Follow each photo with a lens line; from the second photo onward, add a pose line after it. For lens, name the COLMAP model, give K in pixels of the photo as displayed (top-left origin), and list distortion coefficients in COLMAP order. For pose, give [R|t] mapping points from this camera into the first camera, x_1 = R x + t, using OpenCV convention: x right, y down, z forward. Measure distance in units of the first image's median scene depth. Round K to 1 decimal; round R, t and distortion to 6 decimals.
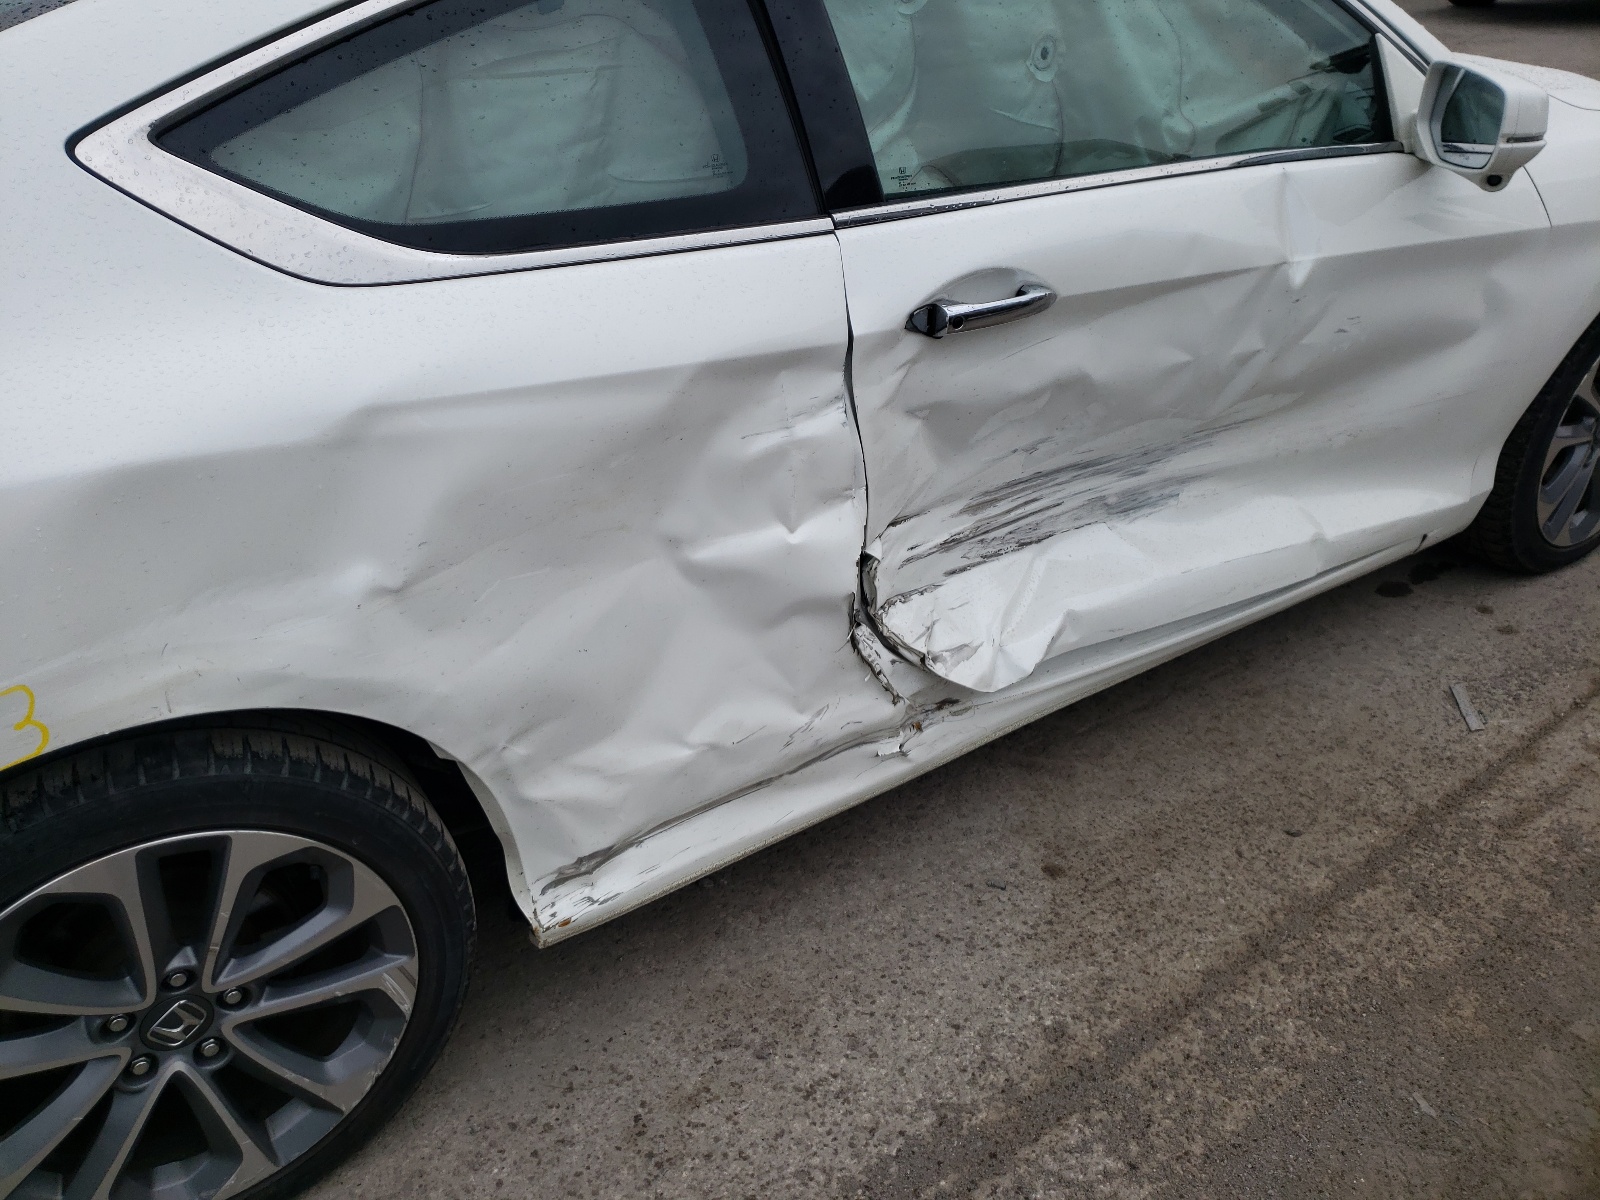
lens RADIAL K [[1291.6, 0, 800.2], [0, 1291.6, 535.0], [0, 0, 1]] dist [0.001012, 0.005225]
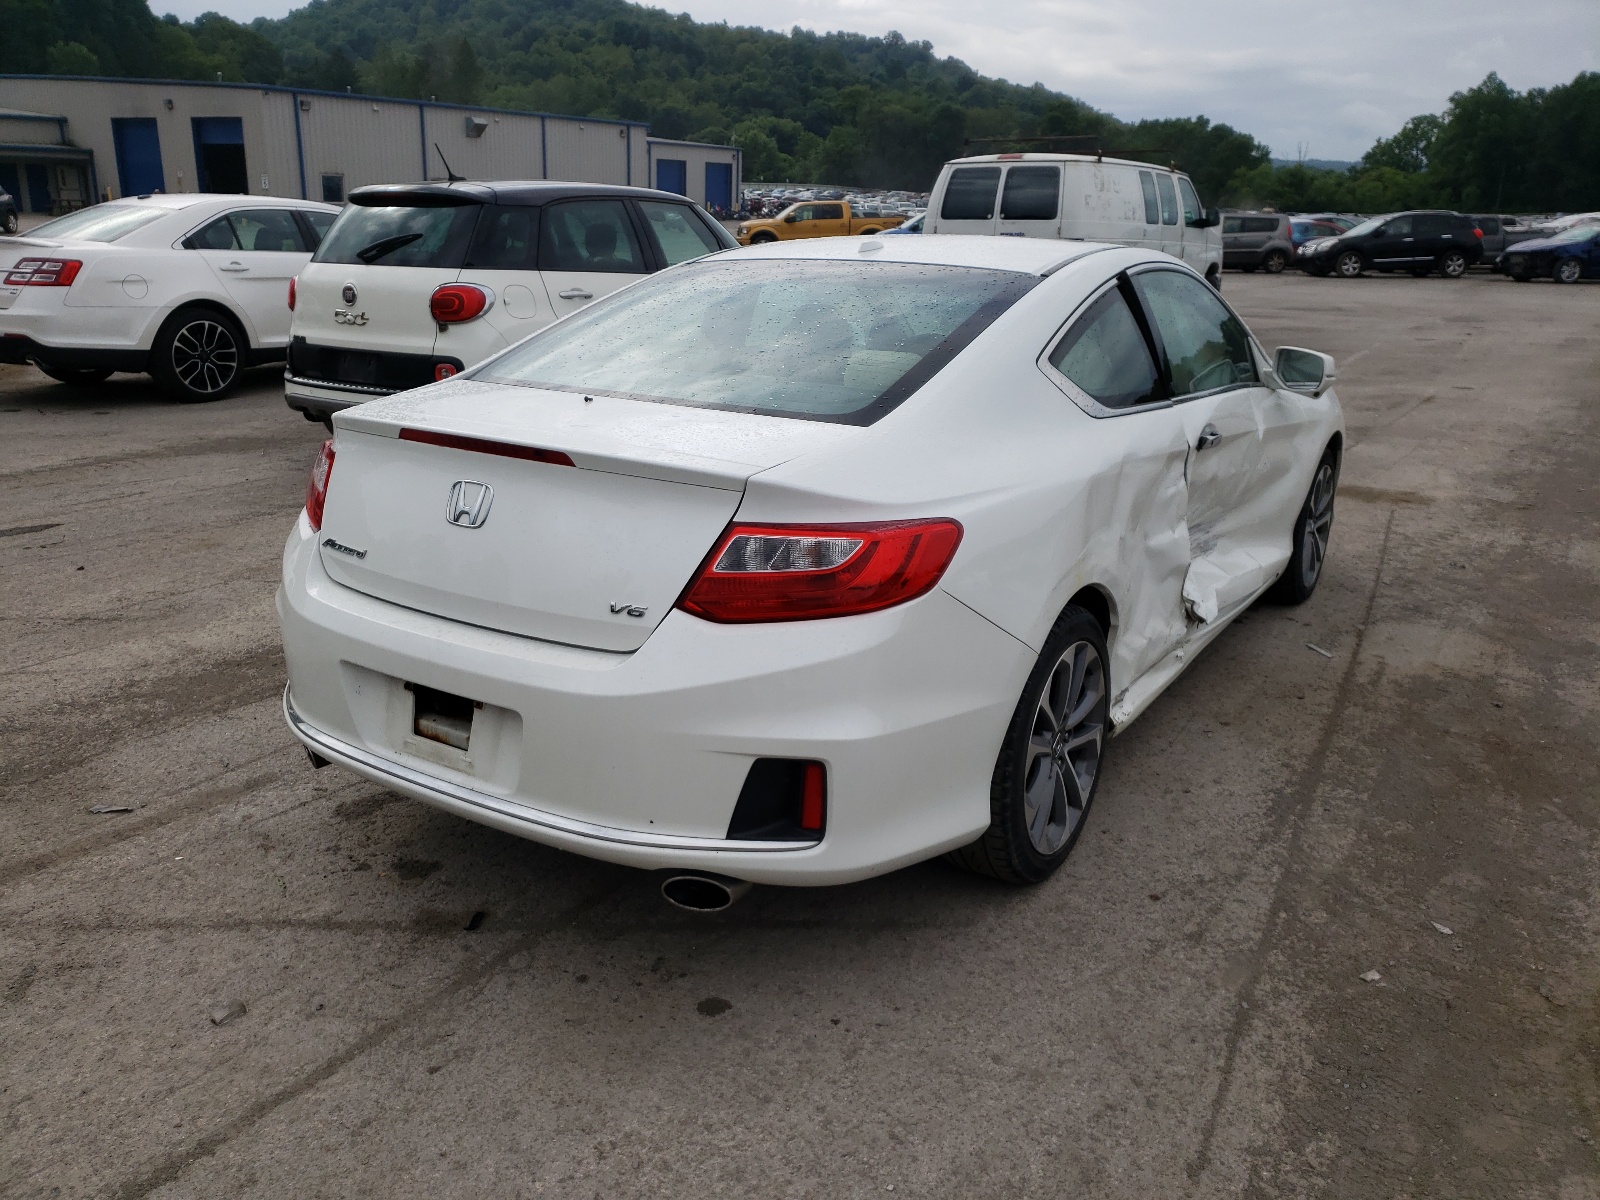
lens RADIAL K [[1291.6, 0, 800.2], [0, 1291.6, 535.0], [0, 0, 1]] dist [0.001012, 0.005225]
pose [[0.901614, -0.059619, 0.428414, -1.352080], [0.167104, 0.961568, -0.217863, 0.331591], [-0.398960, 0.268018, 0.876925, -0.627789]]
